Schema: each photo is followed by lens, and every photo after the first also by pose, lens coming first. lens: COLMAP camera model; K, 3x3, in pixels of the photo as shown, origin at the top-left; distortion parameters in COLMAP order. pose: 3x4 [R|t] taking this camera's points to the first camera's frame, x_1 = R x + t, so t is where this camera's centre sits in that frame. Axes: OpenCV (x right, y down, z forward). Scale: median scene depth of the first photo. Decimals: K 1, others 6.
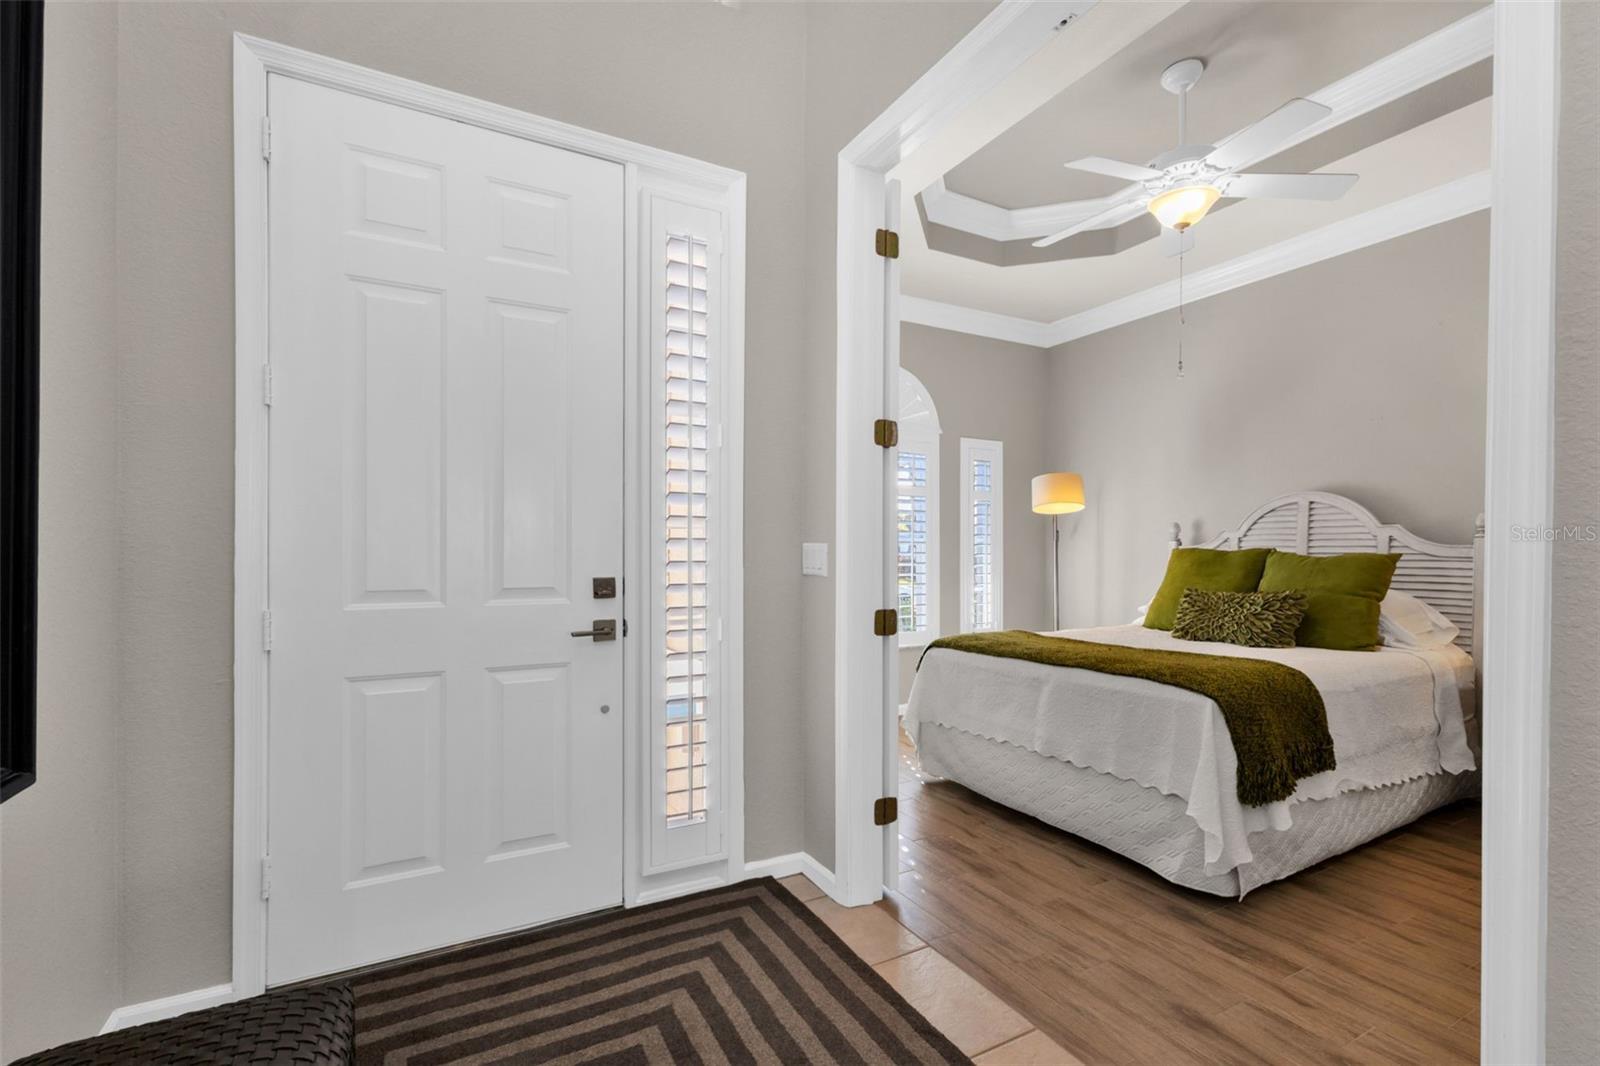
lens RADIAL K [[759.4, 0, 875.1], [0, 759.4, 554.7], [0, 0, 1]] dist [0.025340, 0.000126]
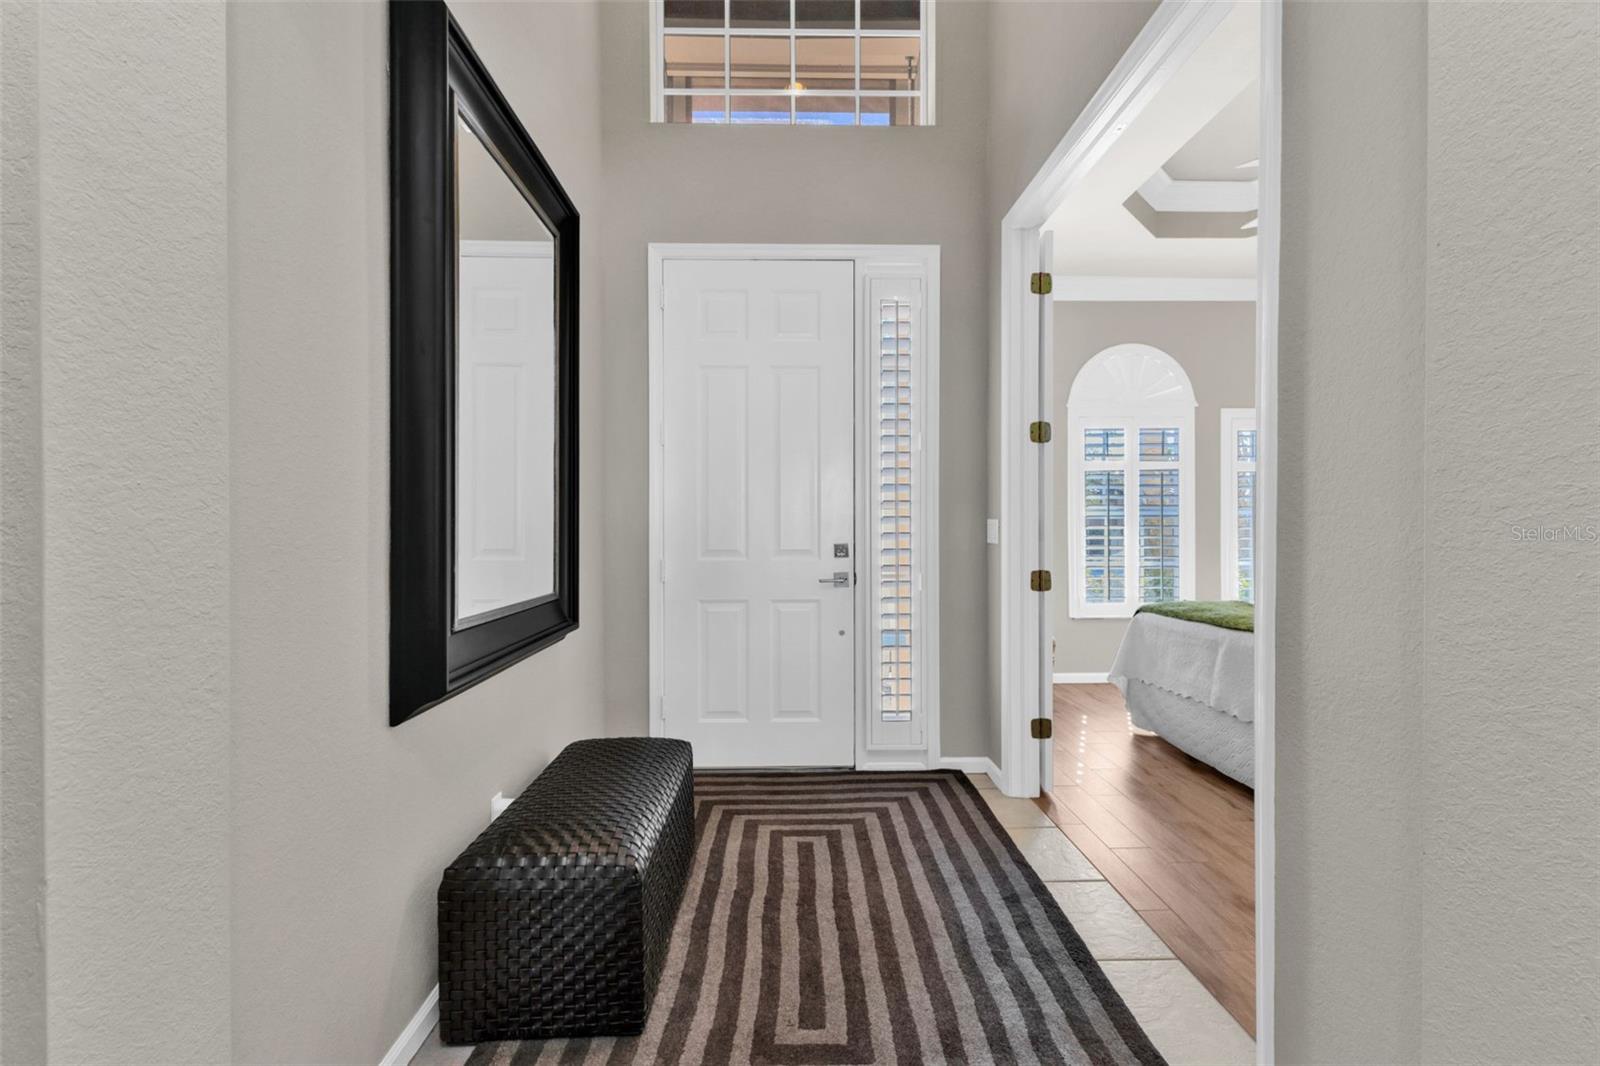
lens RADIAL K [[759.4, 0, 801.9], [0, 759.4, 543.3], [0, 0, 1]] dist [0.025340, 0.000126]
pose [[0.871430, 0.009500, -0.490428, 0.290998], [0.000642, 0.999790, 0.020507, -0.000735], [0.490520, -0.018185, 0.871240, -0.306646]]
